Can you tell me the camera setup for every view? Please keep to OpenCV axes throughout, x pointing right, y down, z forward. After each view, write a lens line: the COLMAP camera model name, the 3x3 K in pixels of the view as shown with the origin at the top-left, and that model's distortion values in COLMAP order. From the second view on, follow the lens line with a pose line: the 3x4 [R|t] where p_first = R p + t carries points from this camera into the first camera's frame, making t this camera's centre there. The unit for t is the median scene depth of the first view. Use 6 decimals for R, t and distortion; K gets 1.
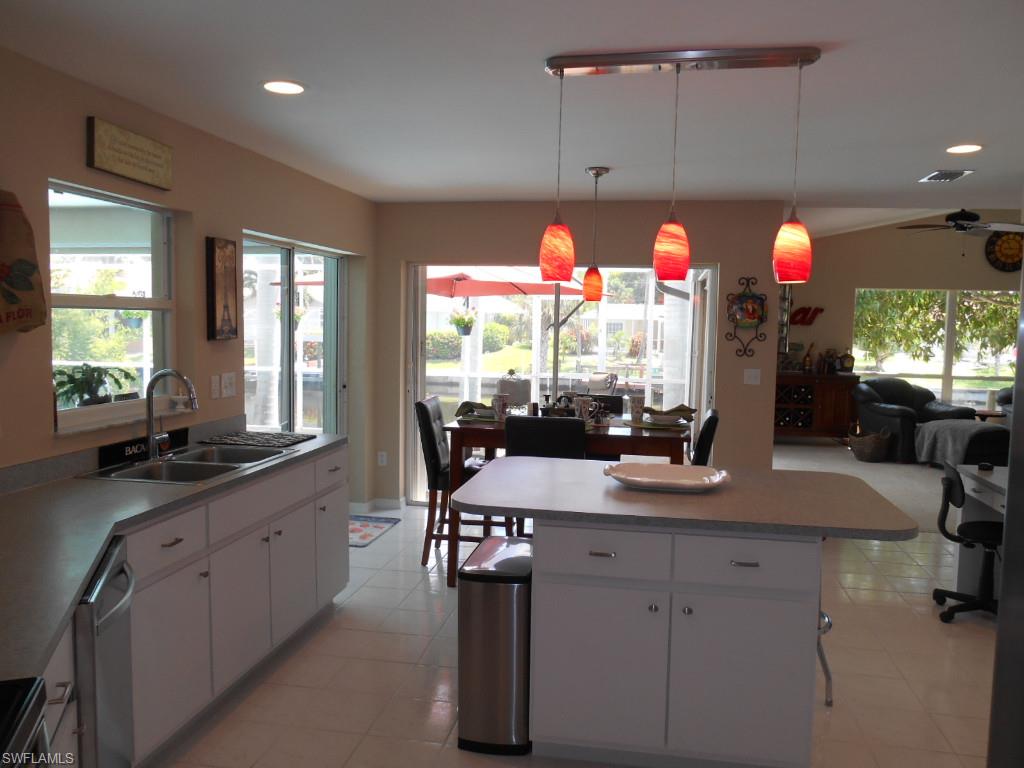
lens RADIAL K [[766.0, 0, 512.0], [0, 766.0, 384.0], [0, 0, 1]] dist [-0.025510, -0.006125]
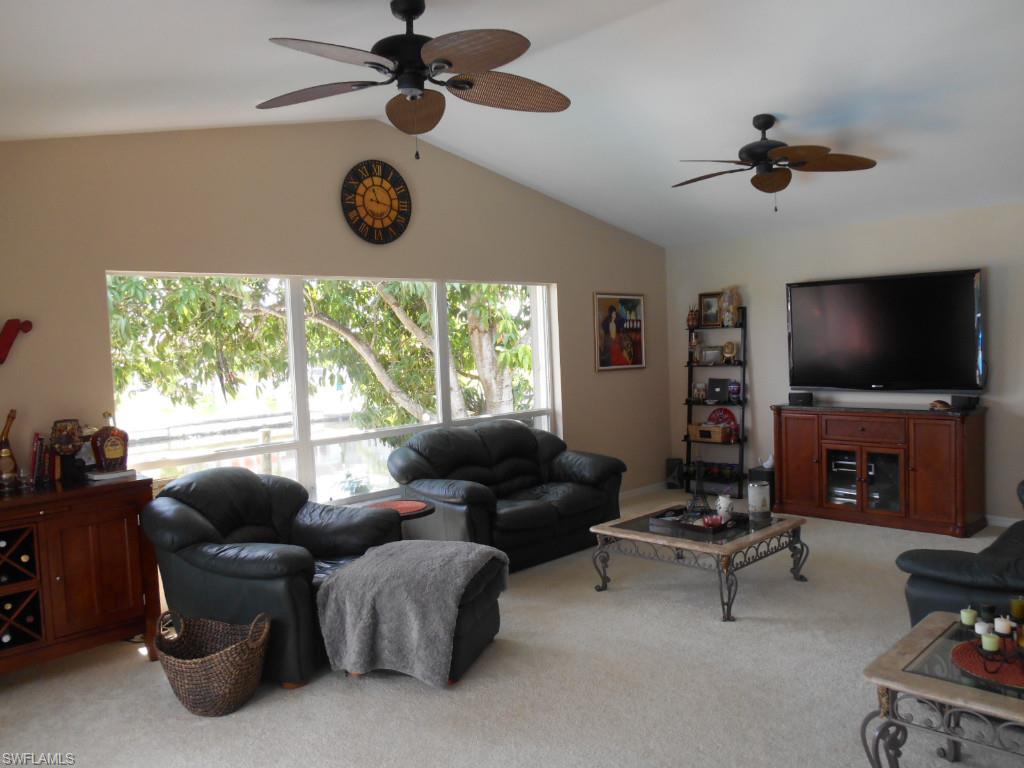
lens RADIAL K [[784.7, 0, 512.0], [0, 784.7, 384.0], [0, 0, 1]] dist [-0.020040, -0.007825]
pose [[0.574631, -0.089397, 0.813515, 0.230139], [0.125673, 0.991865, 0.020226, -0.044297], [-0.808706, 0.090615, 0.581192, 0.589780]]
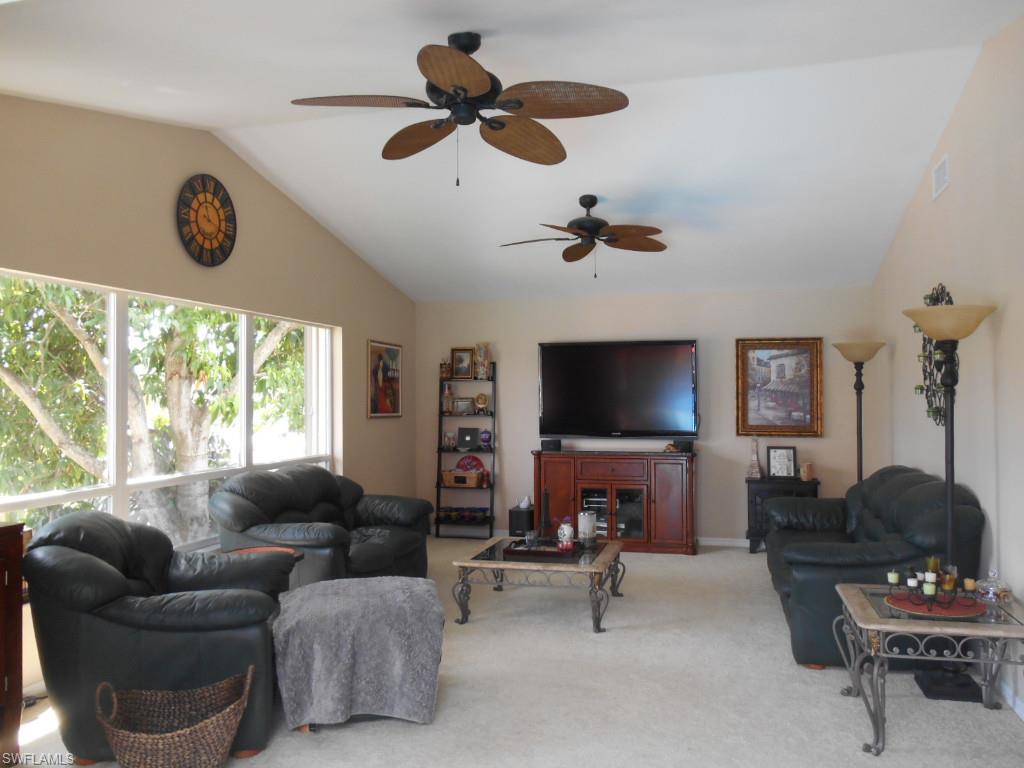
lens RADIAL K [[784.7, 0, 512.0], [0, 784.7, 384.0], [0, 0, 1]] dist [-0.020040, -0.007825]
pose [[0.093725, -0.004911, 0.995586, 0.150822], [0.097699, 0.995207, -0.004289, -0.046685], [-0.990793, 0.097669, 0.093756, 0.752994]]
